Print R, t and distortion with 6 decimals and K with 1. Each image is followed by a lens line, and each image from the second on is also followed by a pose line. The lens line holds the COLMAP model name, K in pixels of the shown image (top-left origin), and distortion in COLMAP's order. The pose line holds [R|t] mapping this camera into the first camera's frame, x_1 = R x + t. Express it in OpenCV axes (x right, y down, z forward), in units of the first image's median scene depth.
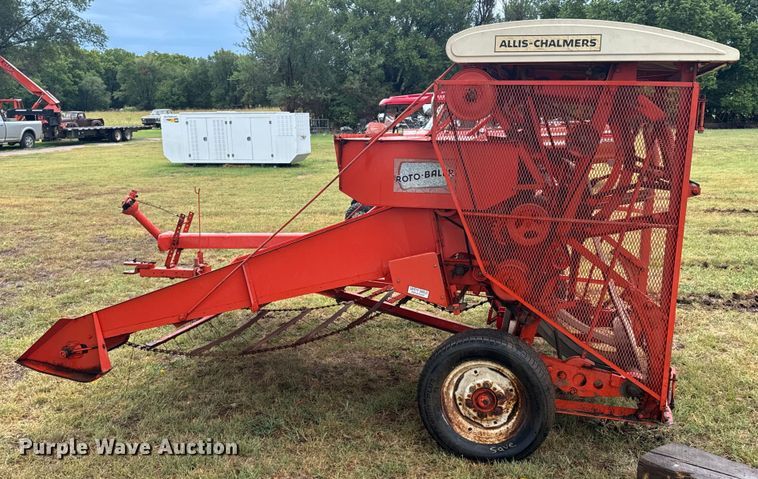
lens RADIAL K [[729.3, 0, 375.7], [0, 729.3, 256.1], [0, 0, 1]] dist [0.171946, -0.334195]
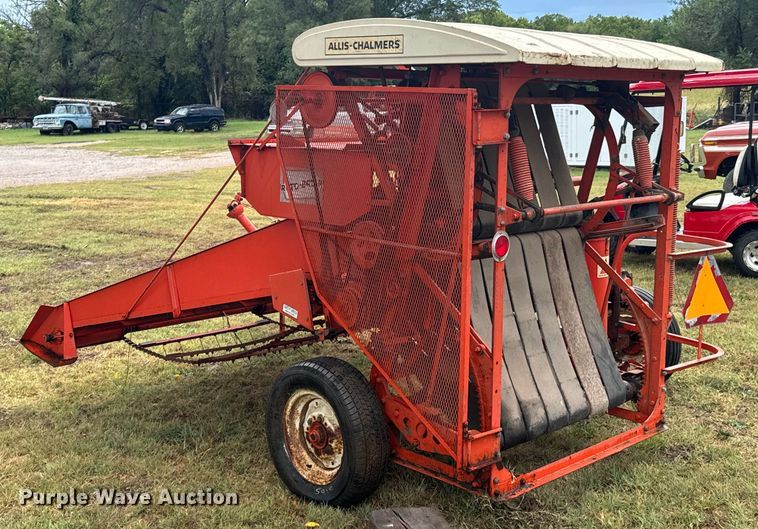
lens RADIAL K [[1038.6, 0, 379.0], [0, 1038.6, 264.5], [0, 0, 1]] dist [0.104653, -0.039549]
pose [[0.850052, 0.075328, -0.521284, 0.856625], [-0.090044, 0.995934, -0.002916, -0.016014], [0.518944, 0.049417, 0.853378, -0.061743]]
